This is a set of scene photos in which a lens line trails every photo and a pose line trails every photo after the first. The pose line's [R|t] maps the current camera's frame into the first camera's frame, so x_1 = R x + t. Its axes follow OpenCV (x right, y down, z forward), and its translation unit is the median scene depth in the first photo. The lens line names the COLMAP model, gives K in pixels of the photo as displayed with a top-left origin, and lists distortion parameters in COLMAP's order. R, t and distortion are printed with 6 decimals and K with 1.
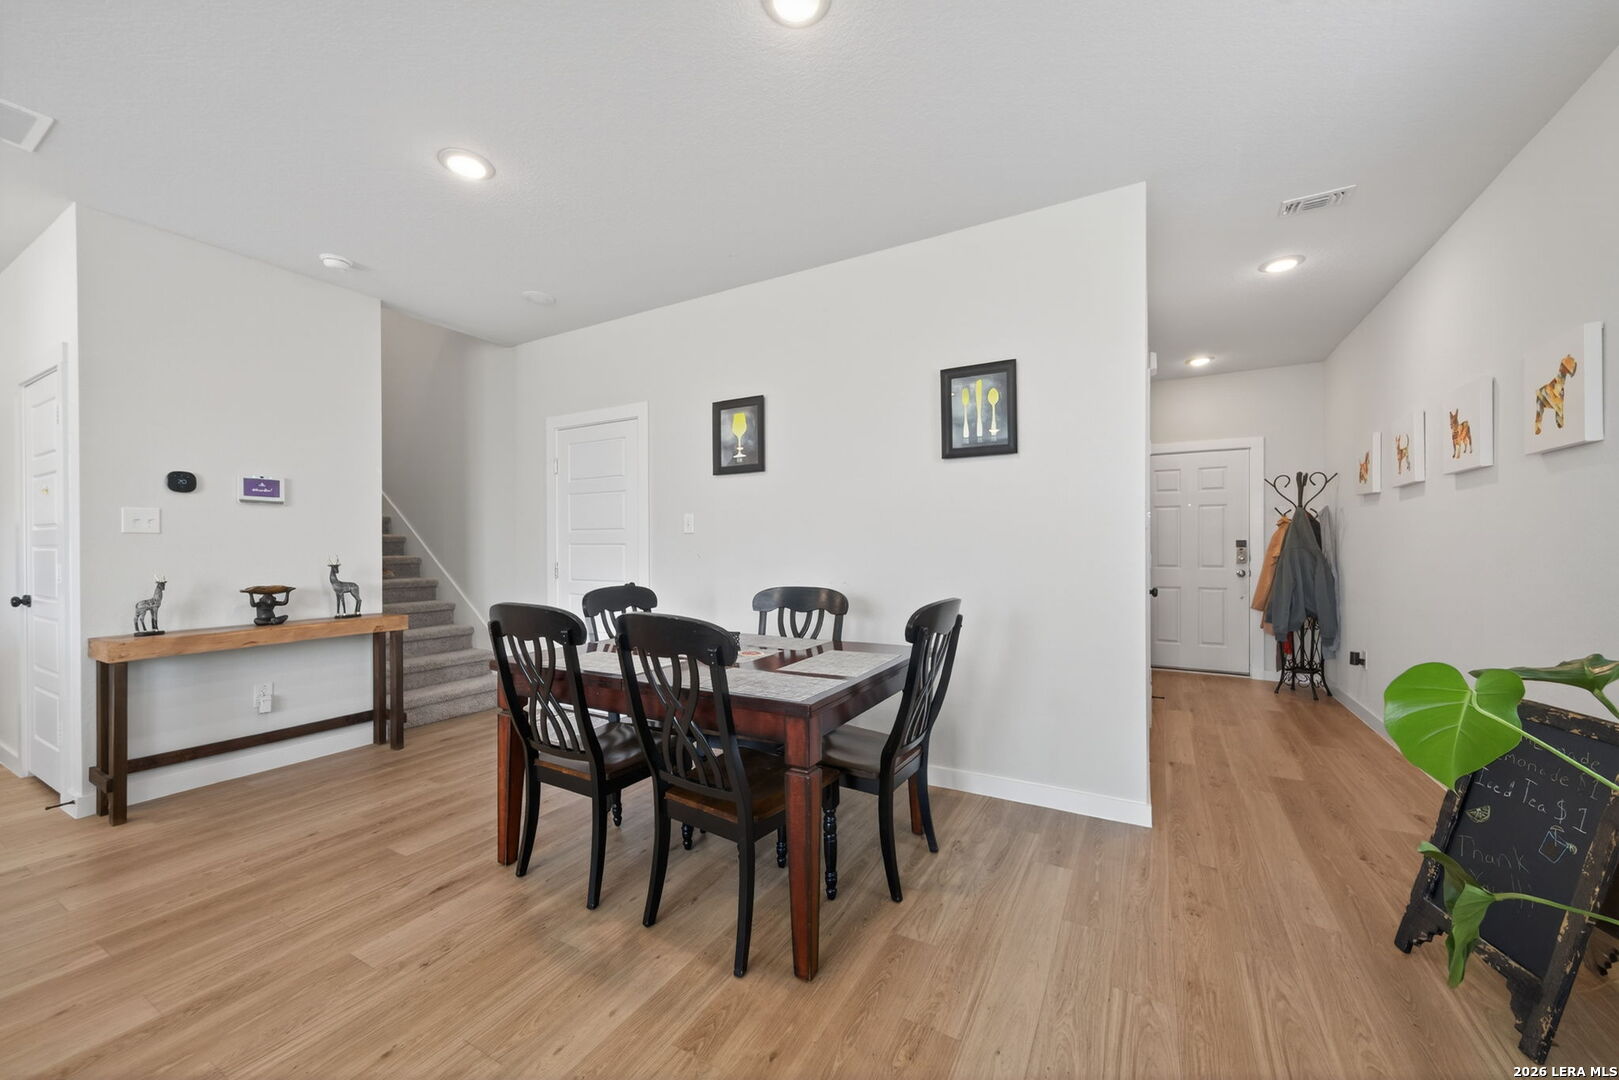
lens RADIAL K [[617.9, 0, 809.5], [0, 617.9, 540.0], [0, 0, 1]] dist [0.000725, 0.000345]
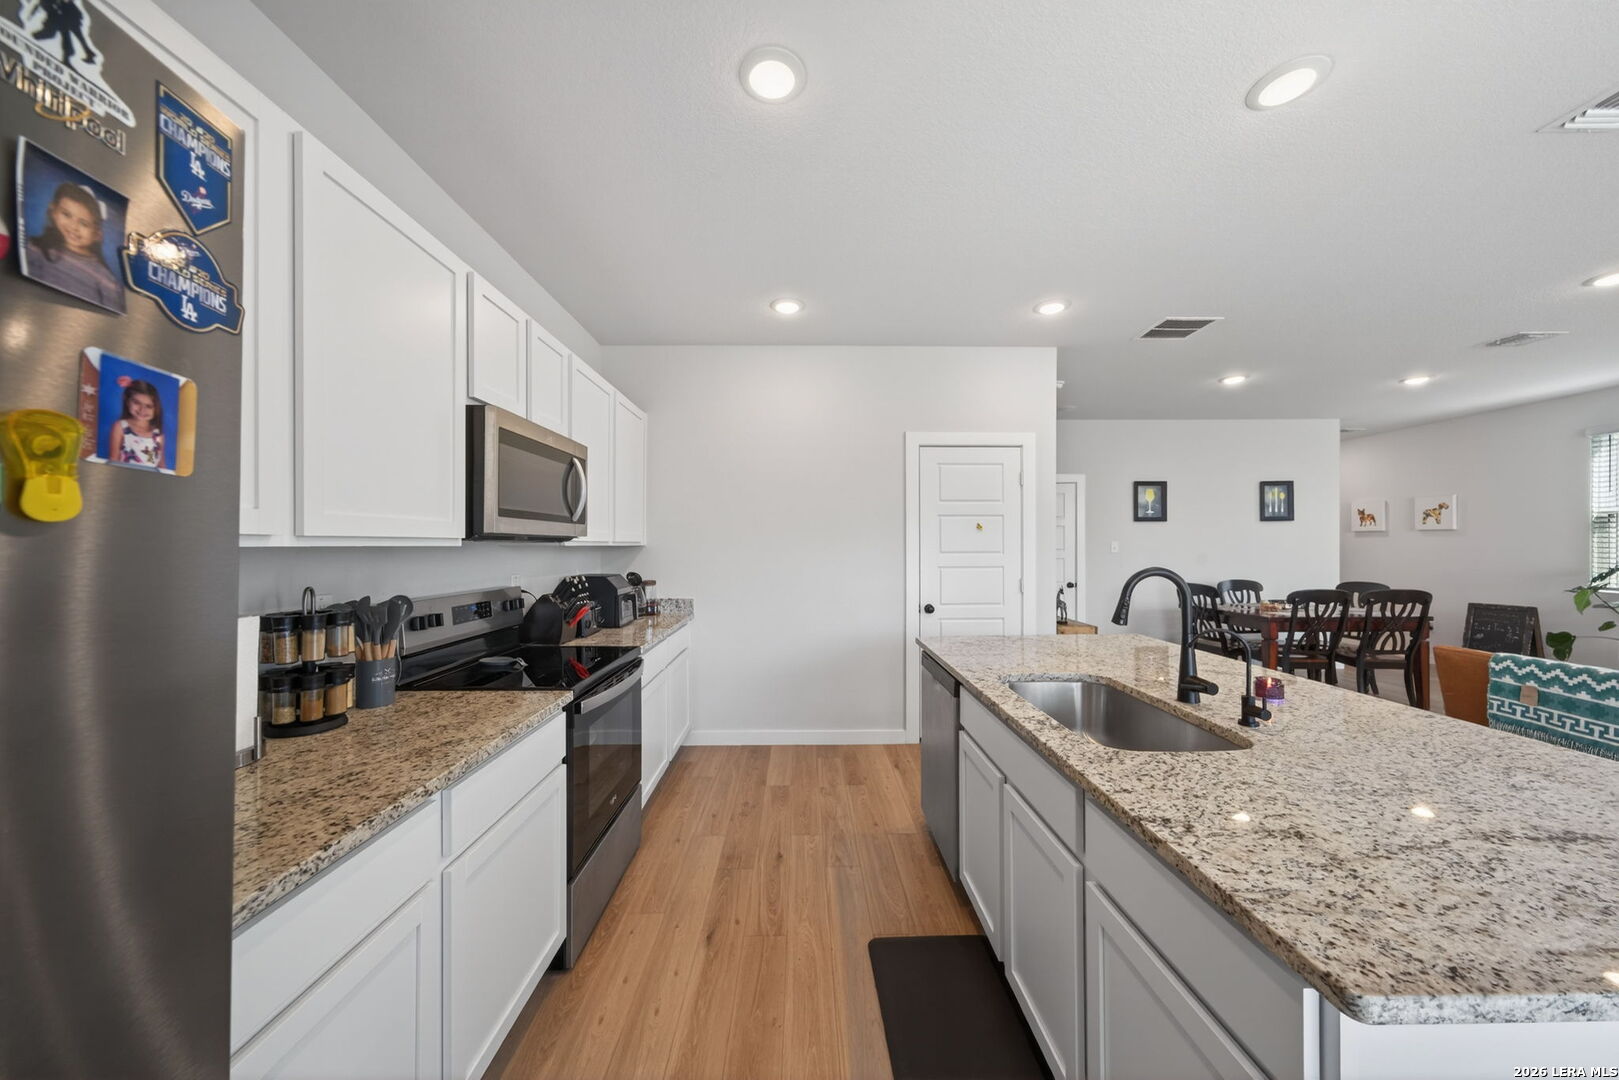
lens RADIAL K [[542.4, 0, 820.0], [0, 542.4, 540.6], [0, 0, 1]] dist [0.015842, 0.000076]
pose [[0.860451, 0.005611, 0.509502, -2.213239], [-0.002830, 0.999977, -0.006233, -0.043696], [-0.509525, 0.003921, 0.860447, 0.104489]]
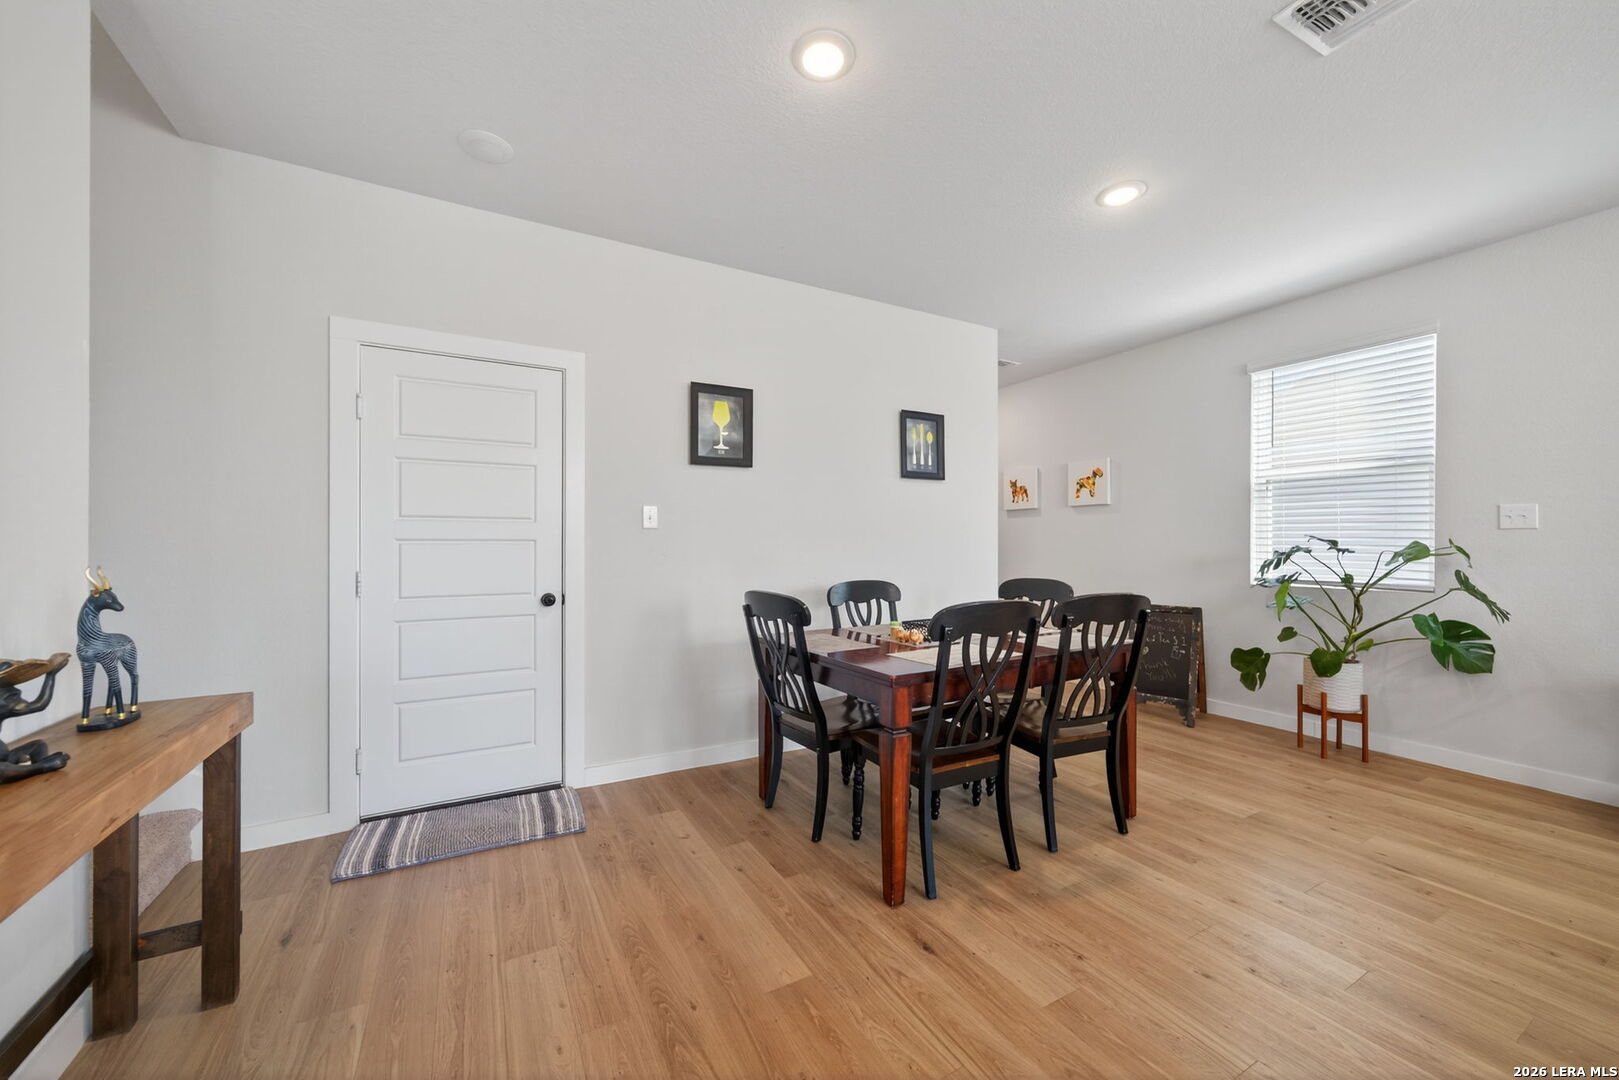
lens RADIAL K [[607.5, 0, 804.6], [0, 607.5, 545.6], [0, 0, 1]] dist [0.001303, 0.000277]
pose [[0.523791, 0.003123, 0.851841, -0.999094], [-0.002084, 0.999995, -0.002384, 0.015139], [-0.851844, -0.000526, 0.523795, 0.510274]]
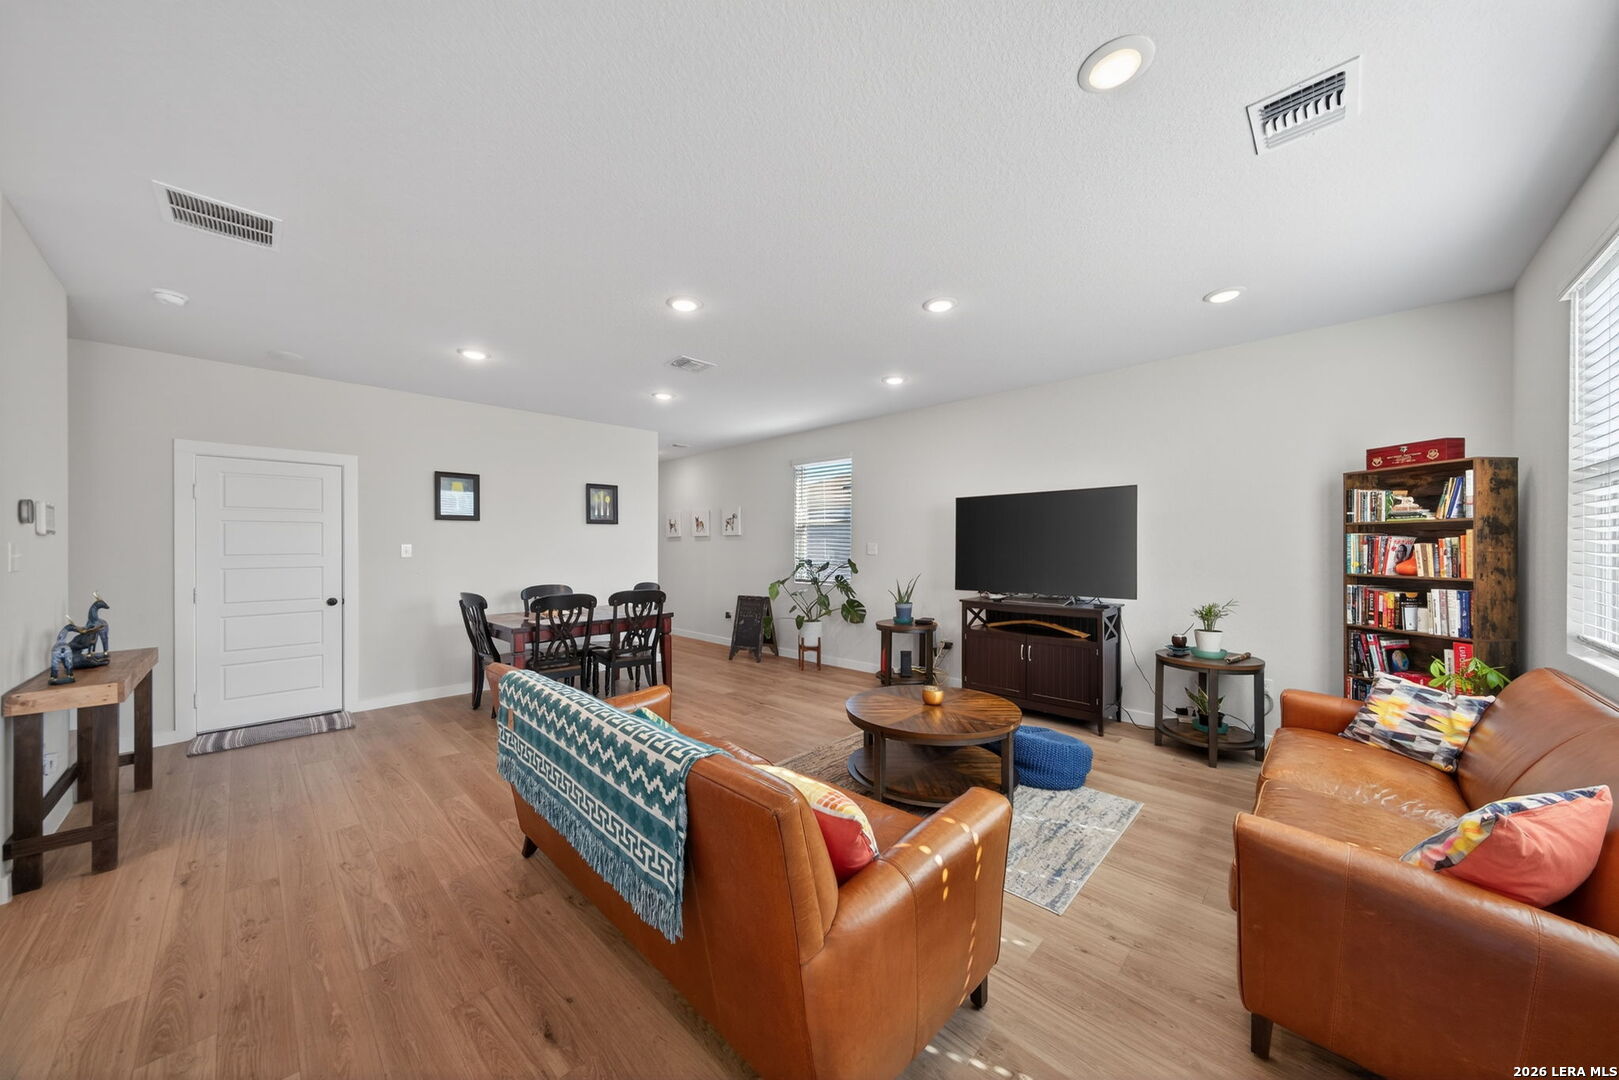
lens RADIAL K [[554.2, 0, 797.2], [0, 554.2, 547.9], [0, 0, 1]] dist [0.016102, -0.000033]
pose [[0.267494, 0.002404, 0.963556, -1.514225], [0.000733, 0.999996, -0.002698, -0.040143], [-0.963559, 0.001428, 0.267491, -0.255299]]
